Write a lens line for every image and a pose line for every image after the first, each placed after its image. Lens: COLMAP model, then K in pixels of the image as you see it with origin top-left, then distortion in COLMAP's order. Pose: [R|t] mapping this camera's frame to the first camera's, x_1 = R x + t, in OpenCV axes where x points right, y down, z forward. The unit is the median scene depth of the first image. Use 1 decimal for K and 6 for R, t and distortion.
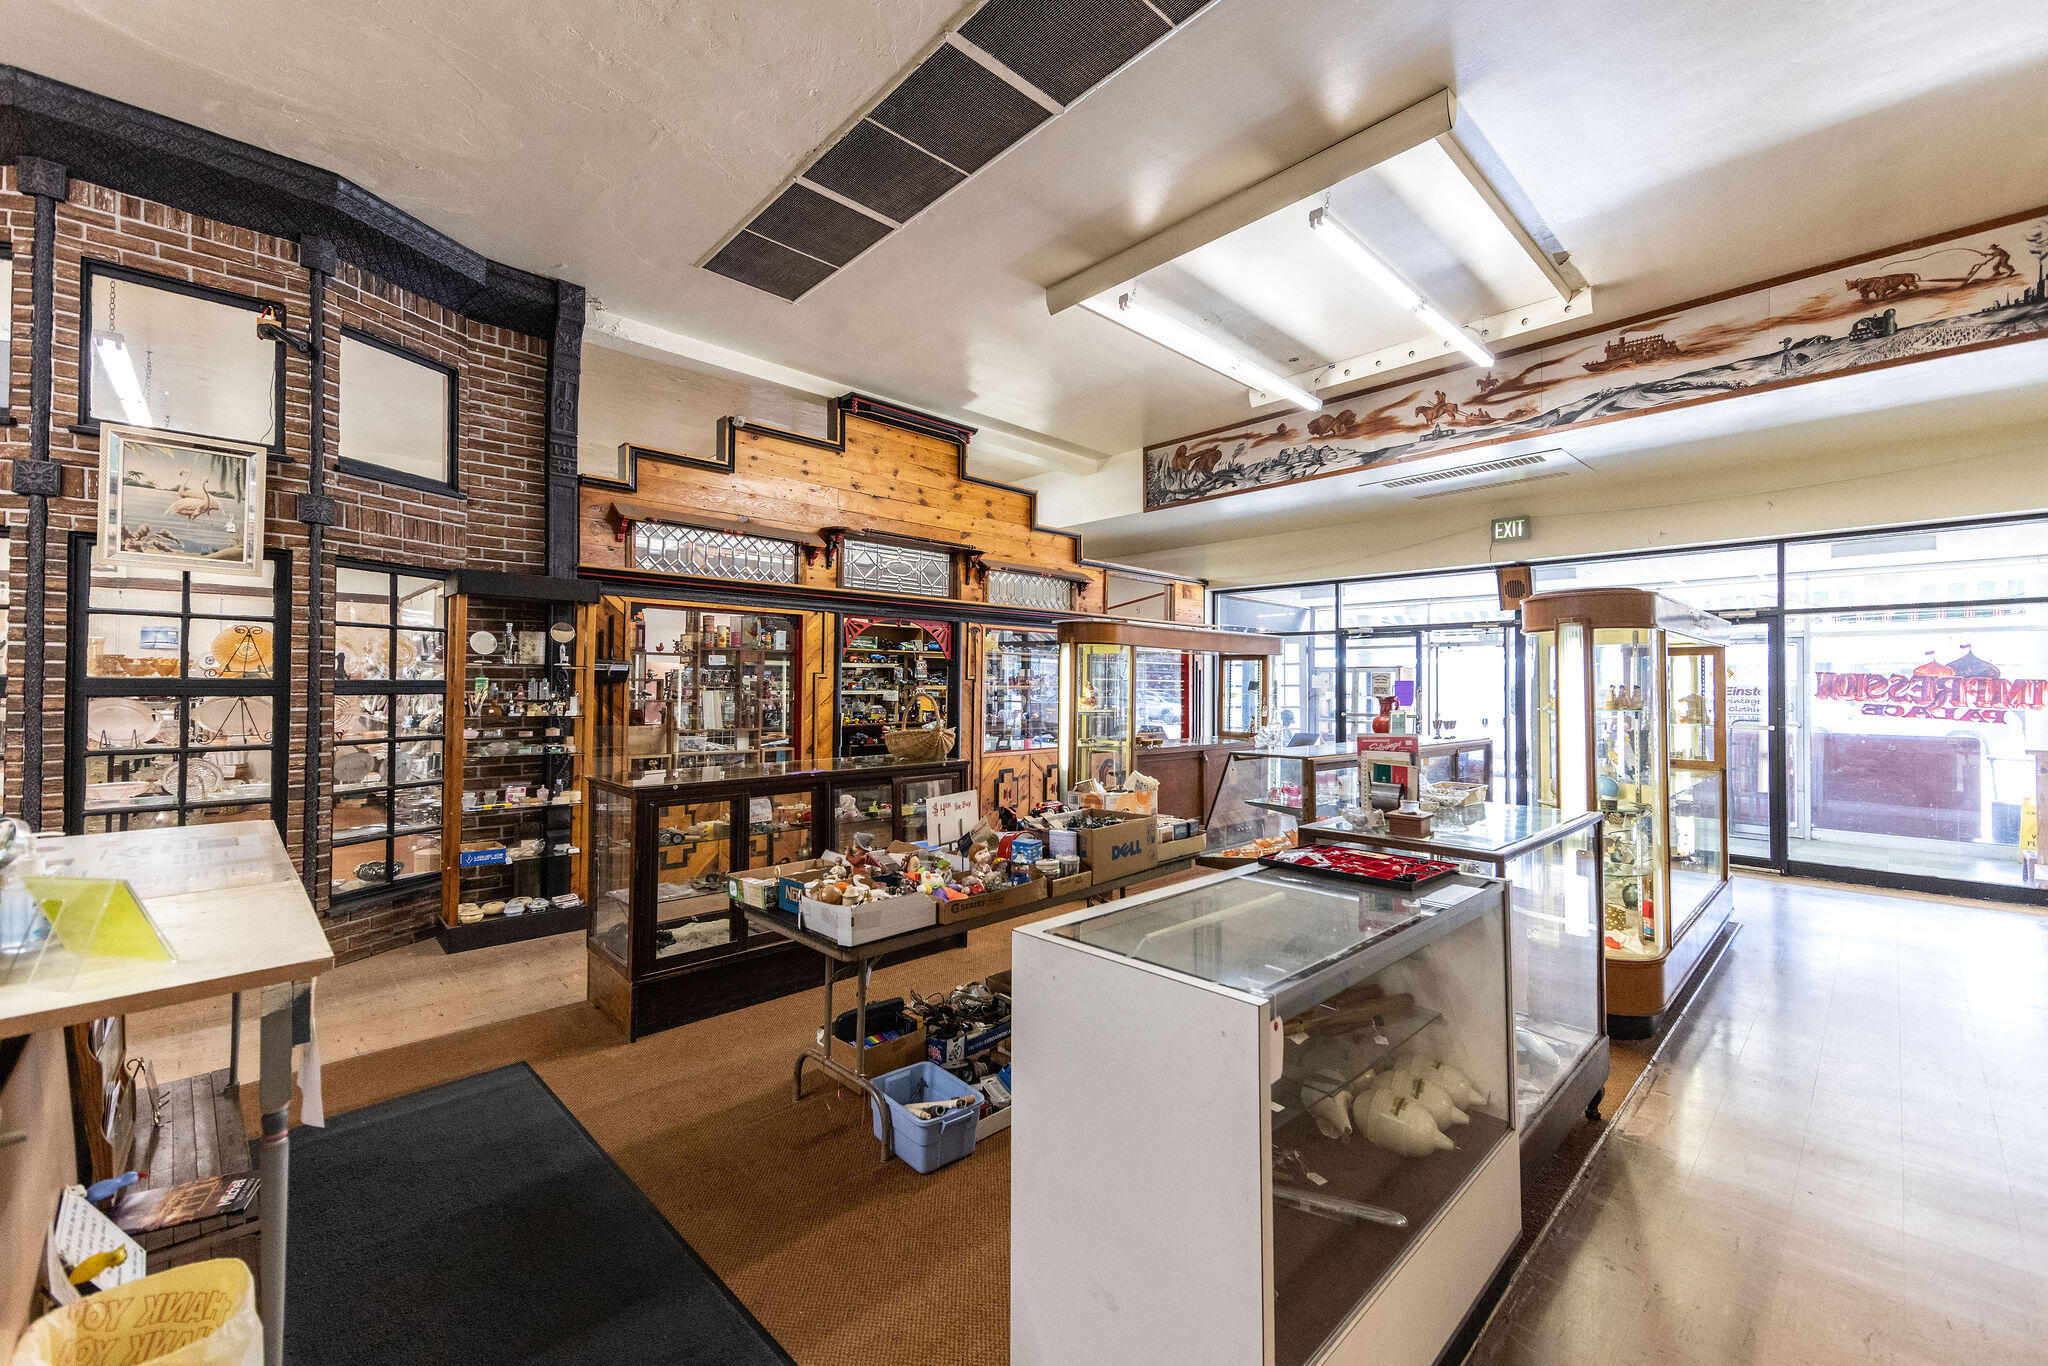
lens RADIAL K [[810.7, 0, 1048.5], [0, 810.7, 676.4], [0, 0, 1]] dist [0.027755, -0.007556]
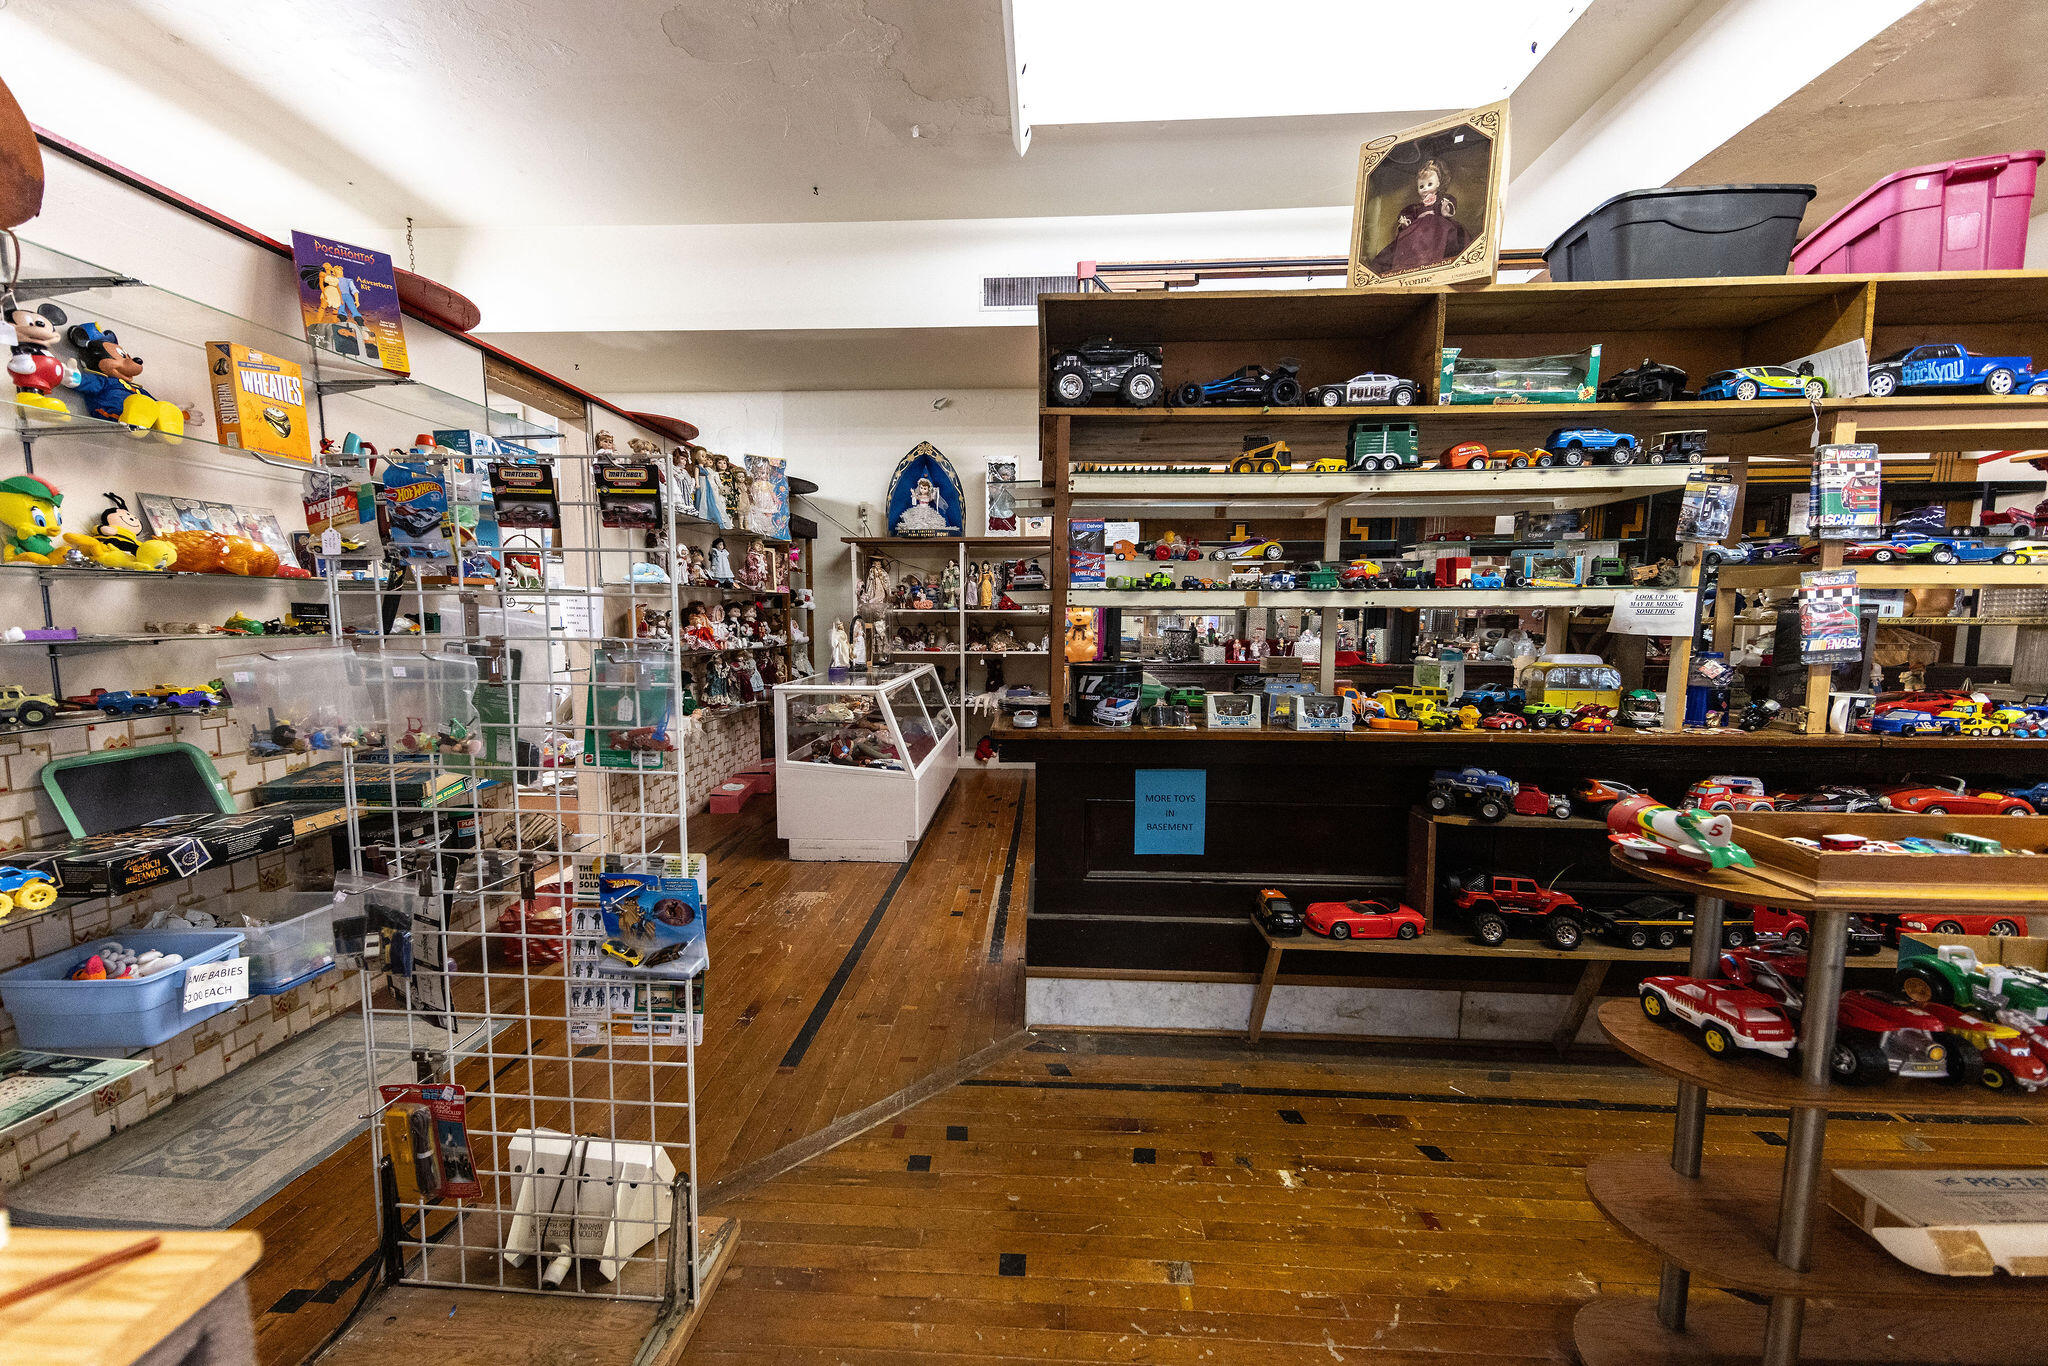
lens RADIAL K [[782.0, 0, 1014.9], [0, 782.0, 695.8], [0, 0, 1]] dist [0.030176, -0.009115]
pose [[0.677487, 0.065125, -0.732646, -0.280700], [0.011911, 0.994970, 0.099458, 0.042468], [0.735439, -0.076108, 0.673304, 1.329073]]
